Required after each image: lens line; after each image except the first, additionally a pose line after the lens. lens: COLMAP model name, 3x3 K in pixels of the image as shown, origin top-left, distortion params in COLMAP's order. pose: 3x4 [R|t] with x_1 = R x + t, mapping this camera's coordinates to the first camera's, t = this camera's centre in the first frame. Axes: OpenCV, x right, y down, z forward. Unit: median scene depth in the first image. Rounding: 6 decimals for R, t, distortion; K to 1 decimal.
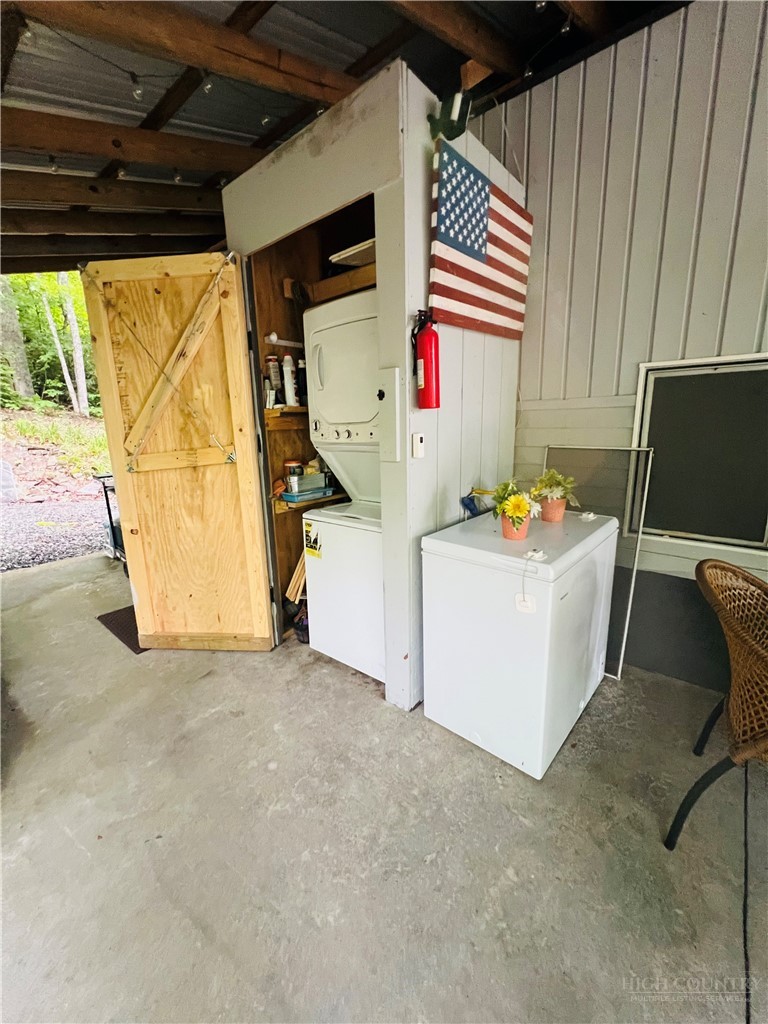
lens RADIAL K [[410.6, 0, 387.7], [0, 410.6, 508.0], [0, 0, 1]] dist [-0.001180, 0.000527]
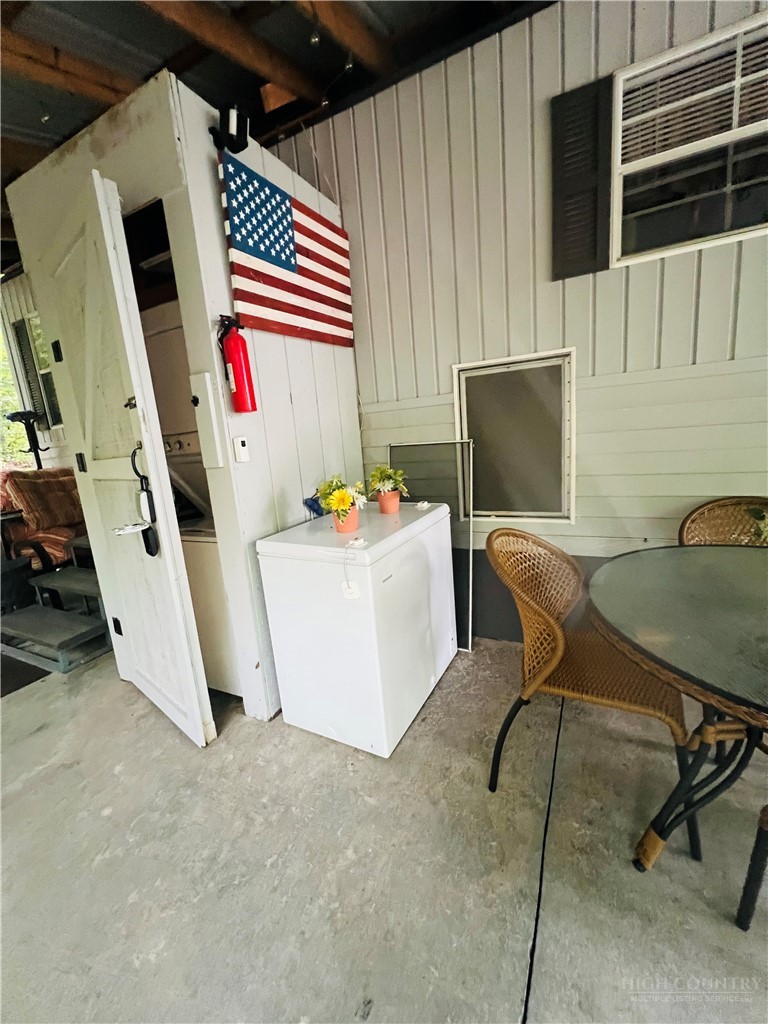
lens RADIAL K [[410.6, 0, 385.8], [0, 410.6, 508.0], [0, 0, 1]] dist [-0.001180, 0.000527]
pose [[0.971163, -0.098879, 0.216944, 0.171493], [0.106513, 0.994027, -0.023756, 0.046753], [-0.213299, 0.046179, 0.975895, -0.039954]]
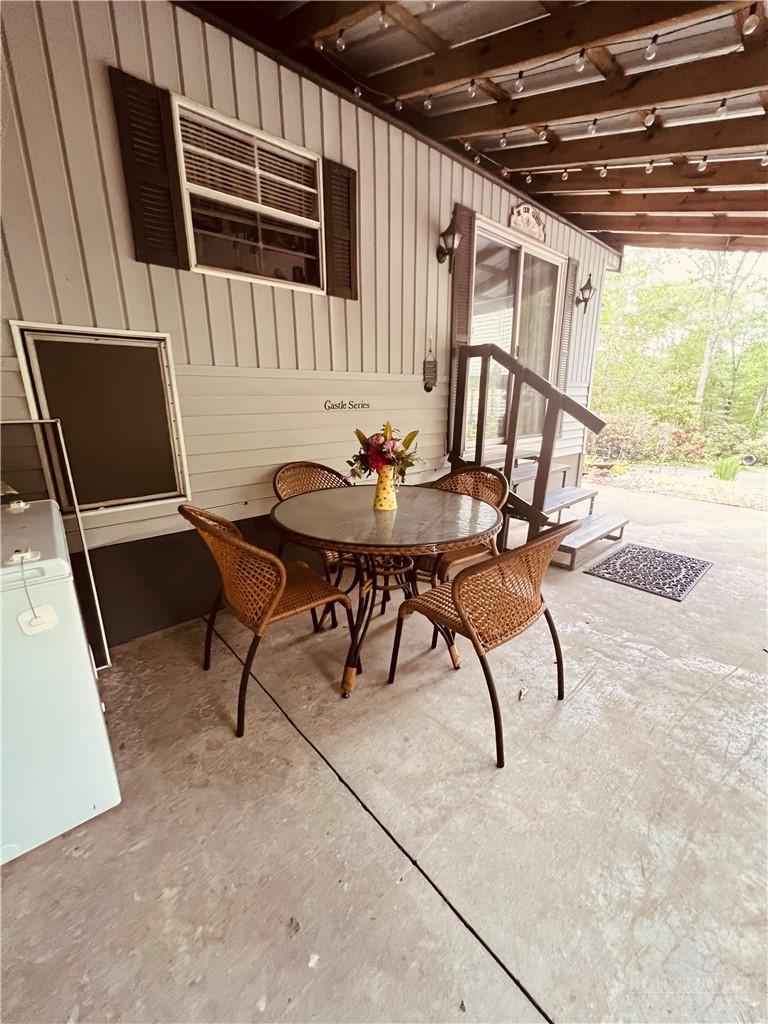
lens RADIAL K [[410.6, 0, 385.8], [0, 410.6, 508.0], [0, 0, 1]] dist [-0.001180, 0.000527]
pose [[0.152176, -0.235547, 0.959875, -0.190345], [0.211523, 0.956446, 0.201171, 0.016012], [-0.965453, 0.172422, 0.195372, 0.161643]]
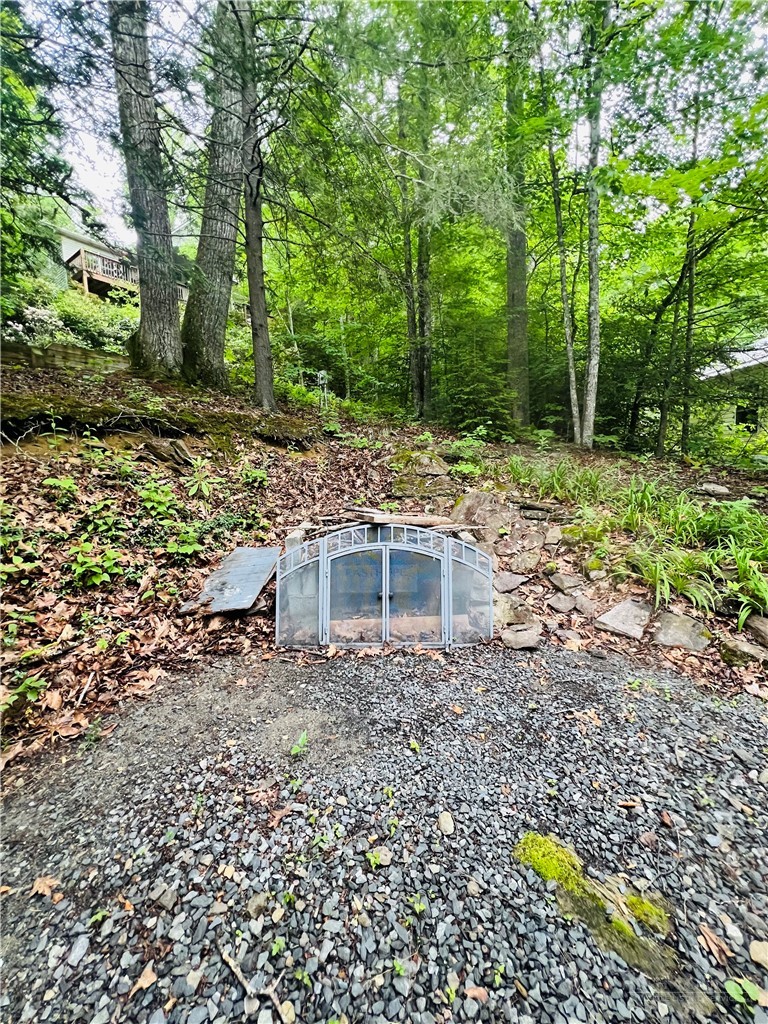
lens RADIAL K [[410.6, 0, 384.3], [0, 410.6, 506.5], [0, 0, 1]] dist [-0.001180, 0.000527]
pose [[0.531557, 0.090179, -0.842208, -1.968682], [-0.148564, 0.988829, 0.012112, -0.505611], [0.833892, 0.118684, 0.539016, 2.111354]]
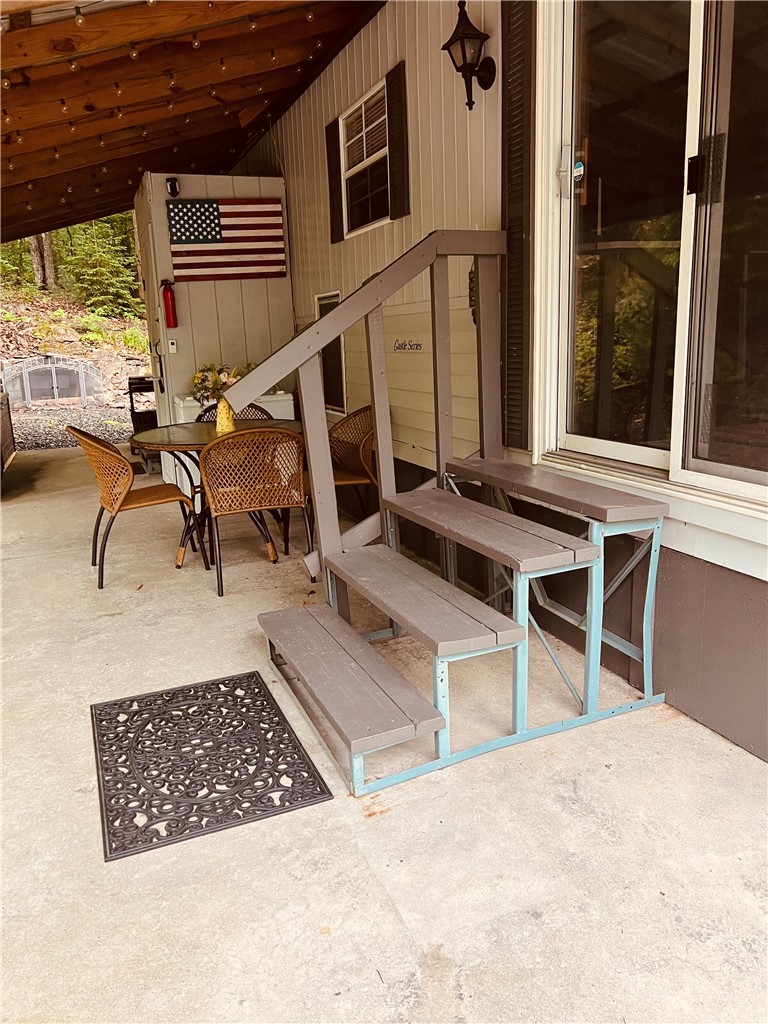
lens RADIAL K [[789.2, 0, 380.1], [0, 789.2, 513.4], [0, 0, 1]] dist [0.017252, 0.001458]
pose [[0.874023, 0.098624, -0.475769, 2.553738], [-0.084360, 0.995114, 0.051305, 0.325873], [0.478504, -0.004706, 0.878073, -1.655613]]
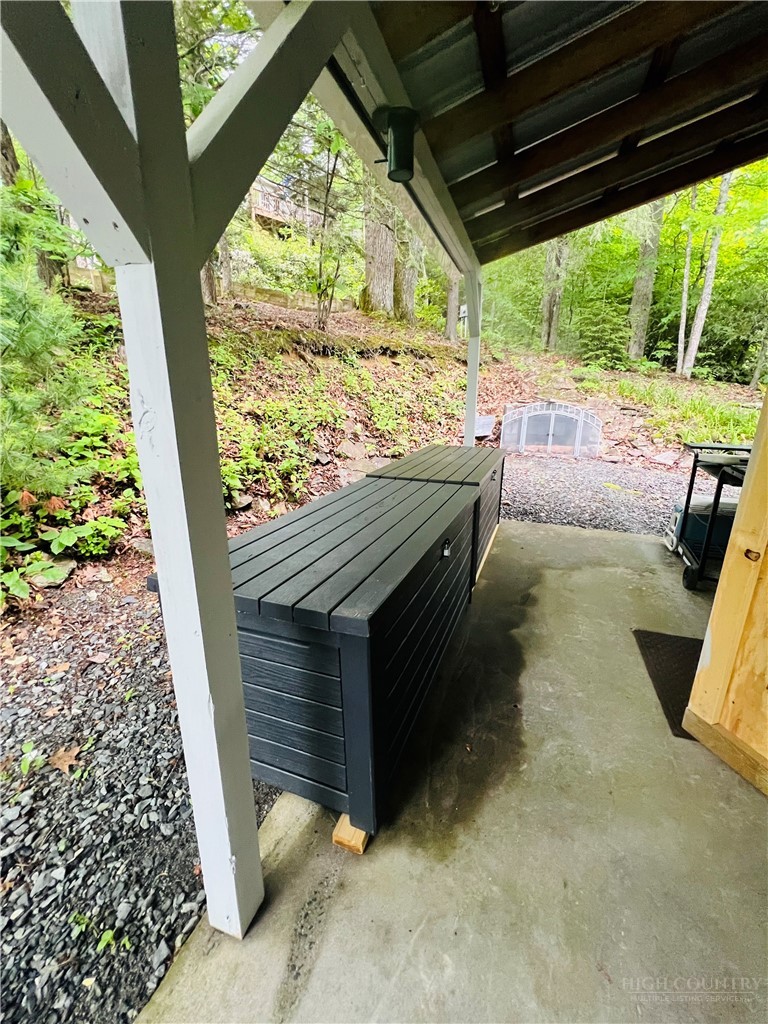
lens RADIAL K [[410.6, 0, 382.8], [0, 410.6, 510.0], [0, 0, 1]] dist [-0.001180, 0.000527]
pose [[0.339010, 0.281177, -0.897782, -0.389415], [-0.208371, 0.953032, 0.219798, -0.023047], [0.917417, 0.112558, 0.381677, 0.412114]]
